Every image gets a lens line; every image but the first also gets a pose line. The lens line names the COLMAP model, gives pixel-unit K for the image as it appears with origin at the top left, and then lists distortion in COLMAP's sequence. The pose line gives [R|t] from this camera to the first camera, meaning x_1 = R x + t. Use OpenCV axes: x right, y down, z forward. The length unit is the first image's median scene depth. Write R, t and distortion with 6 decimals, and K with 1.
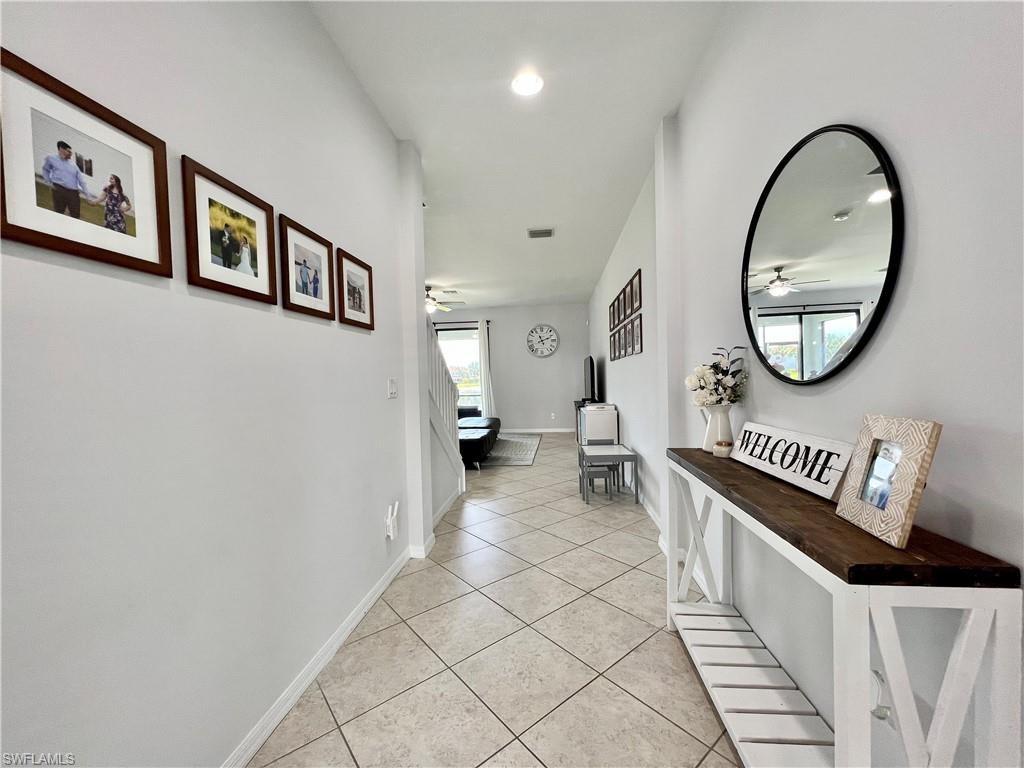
lens RADIAL K [[408.6, 0, 513.1], [0, 408.6, 389.9], [0, 0, 1]] dist [-0.001440, -0.000150]
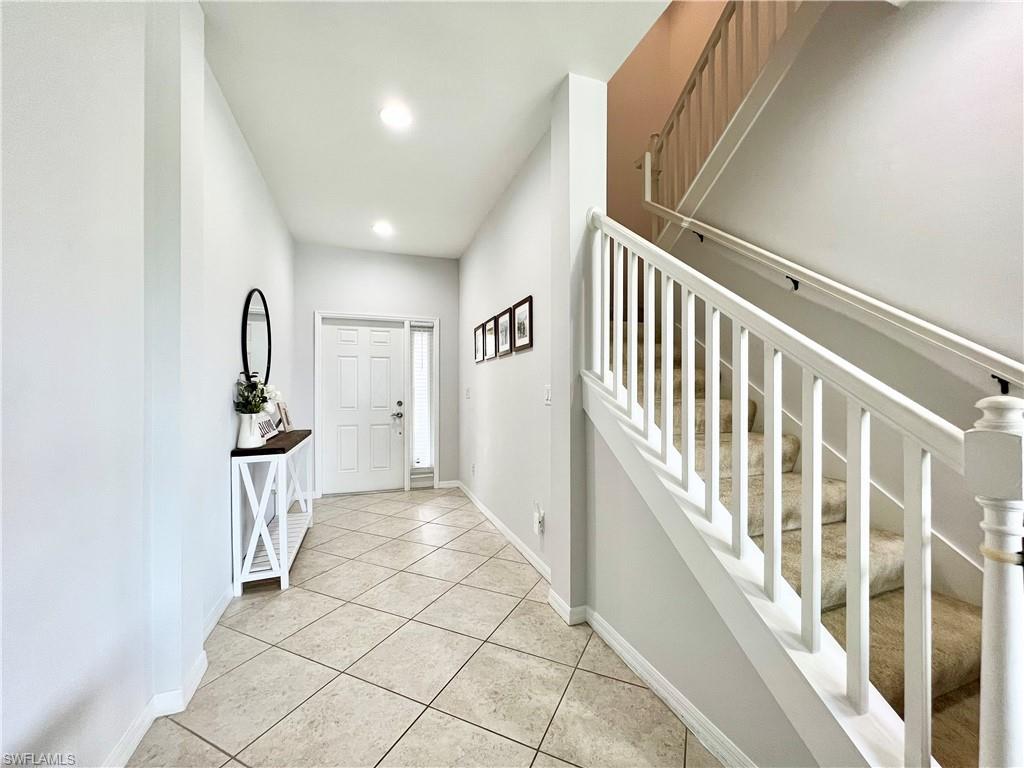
lens RADIAL K [[408.6, 0, 517.8], [0, 408.6, 388.0], [0, 0, 1]] dist [-0.001440, -0.000150]
pose [[-0.897970, 0.032101, -0.438883, 0.215341], [0.019736, 0.999270, 0.032709, -0.056943], [0.439613, 0.020710, -0.897949, 1.925440]]
